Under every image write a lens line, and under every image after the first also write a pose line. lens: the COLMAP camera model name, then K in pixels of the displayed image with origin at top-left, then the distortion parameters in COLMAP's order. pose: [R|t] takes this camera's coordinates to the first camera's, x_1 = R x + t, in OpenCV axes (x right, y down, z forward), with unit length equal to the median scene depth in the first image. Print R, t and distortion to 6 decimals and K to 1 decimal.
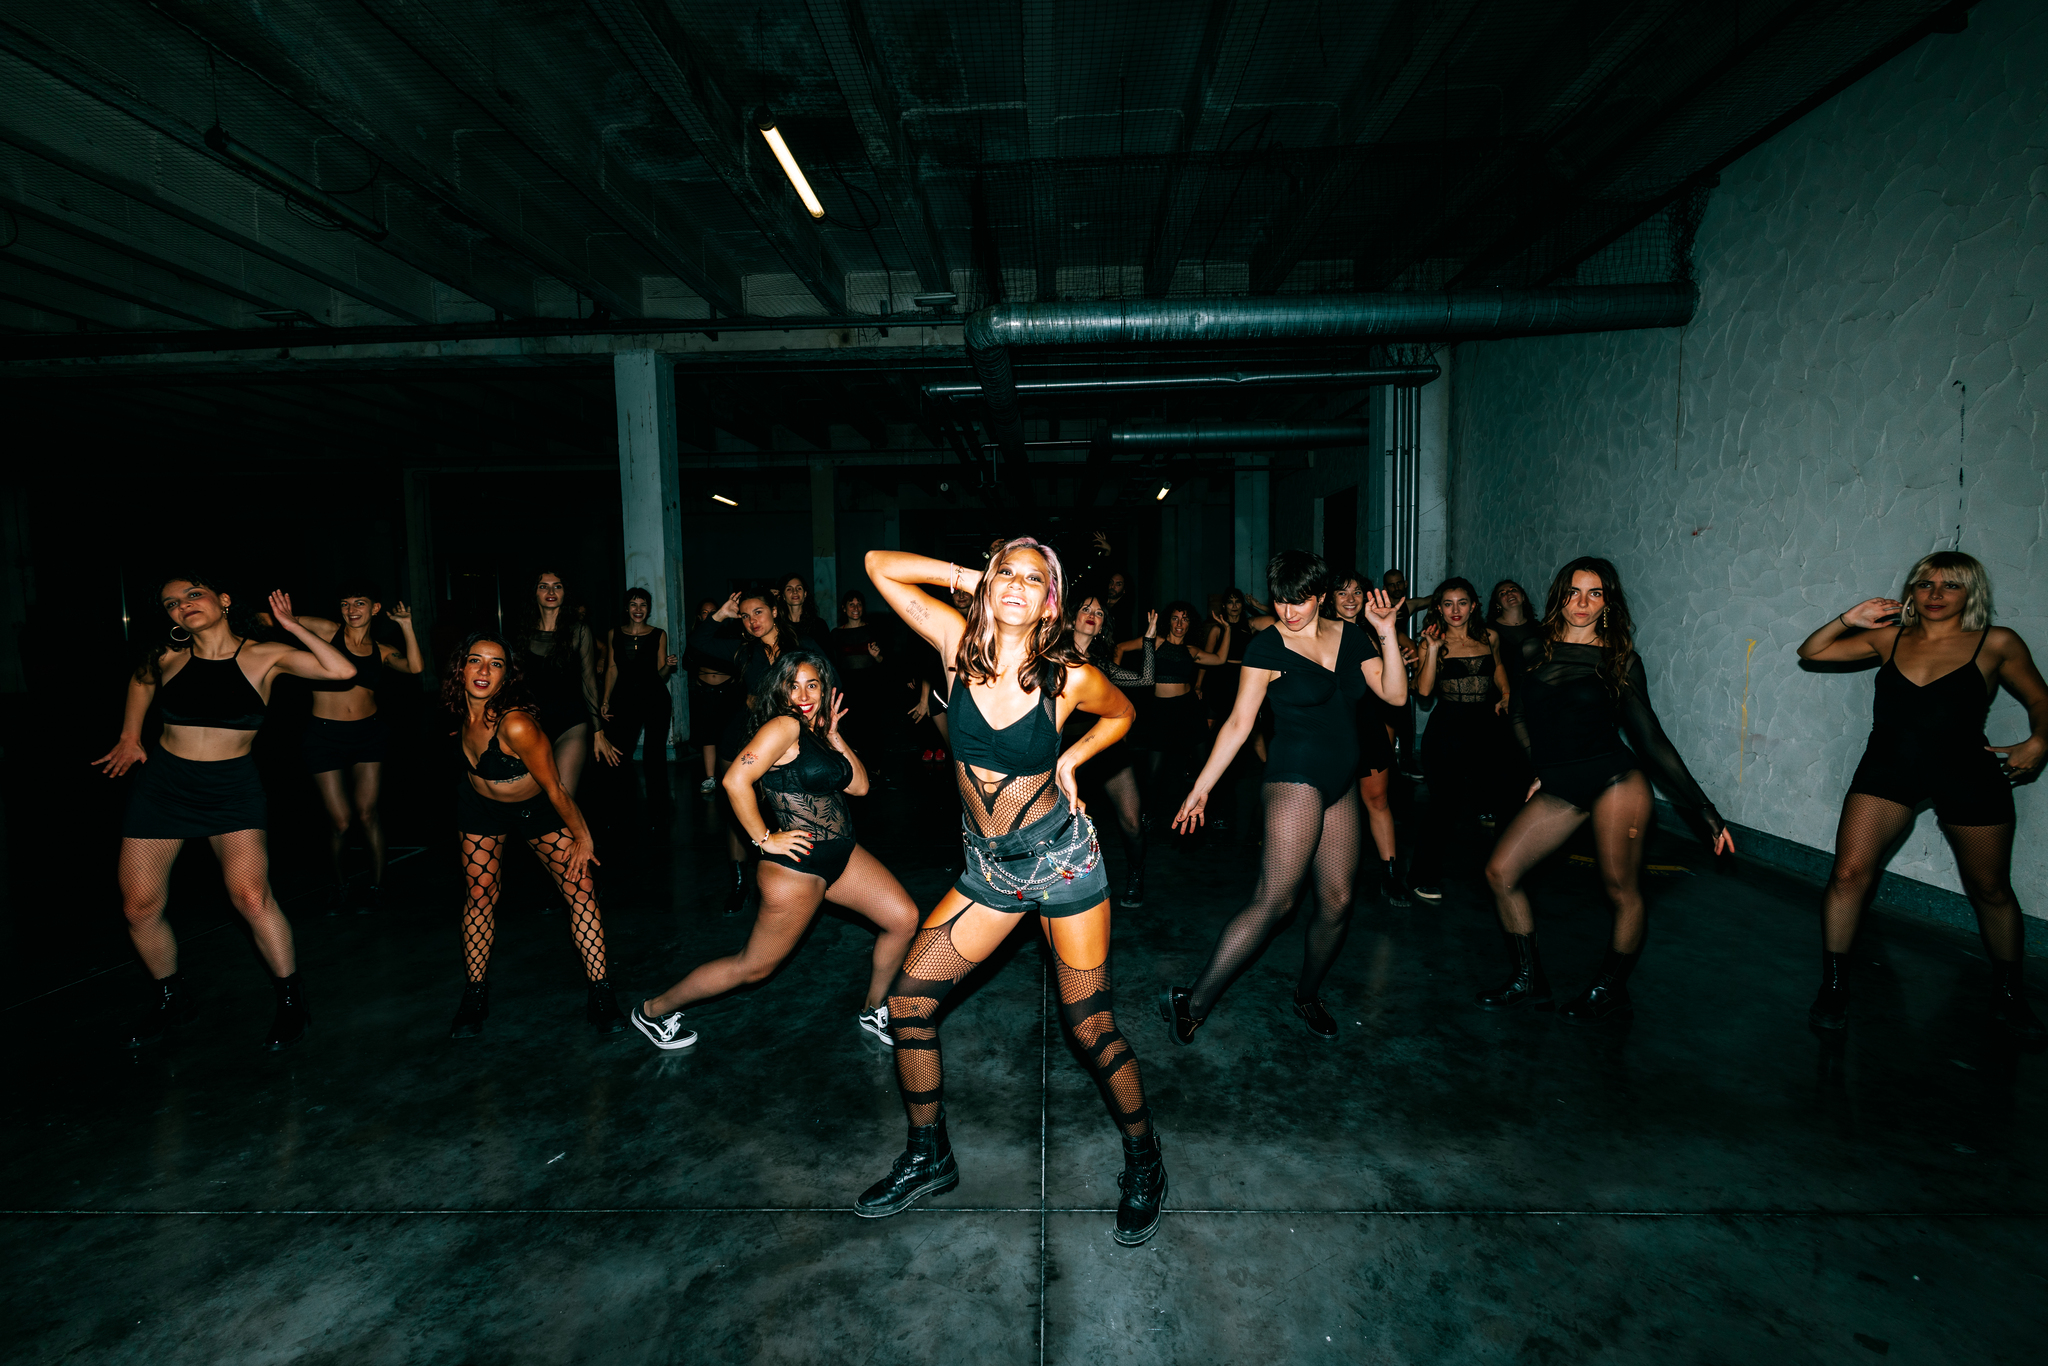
lens RADIAL K [[929.1, 0, 1025.5], [0, 929.1, 682.3], [0, 0, 1]] dist [0.004074, 0.000302]
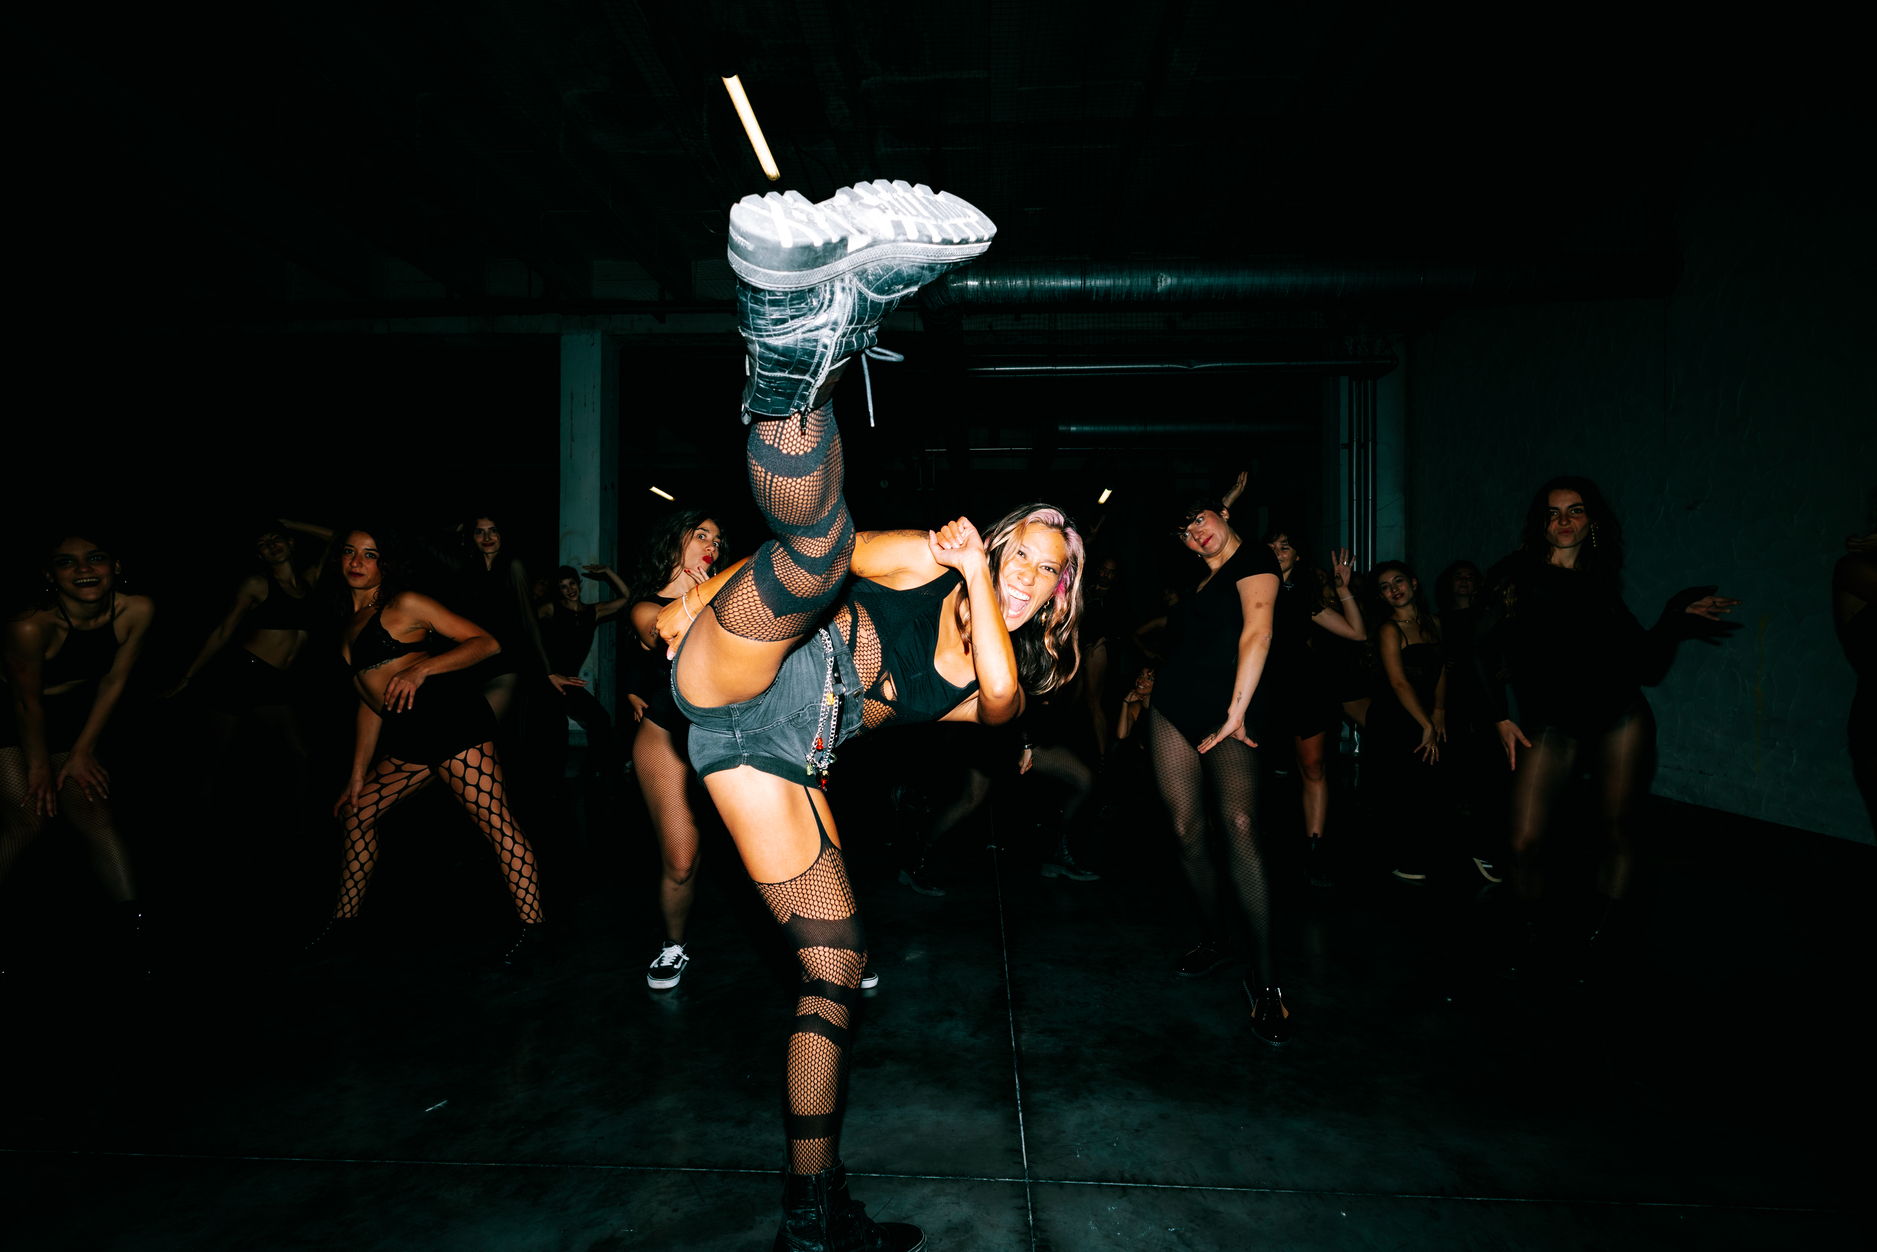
lens RADIAL K [[934.3, 0, 937.6], [0, 934.3, 626.6], [0, 0, 1]] dist [0.002507, 0.000297]
pose [[0.999540, 0.024361, -0.018069, -0.046361], [-0.025832, 0.995940, -0.086230, 0.133479], [0.015896, 0.086657, 0.996111, 0.123718]]
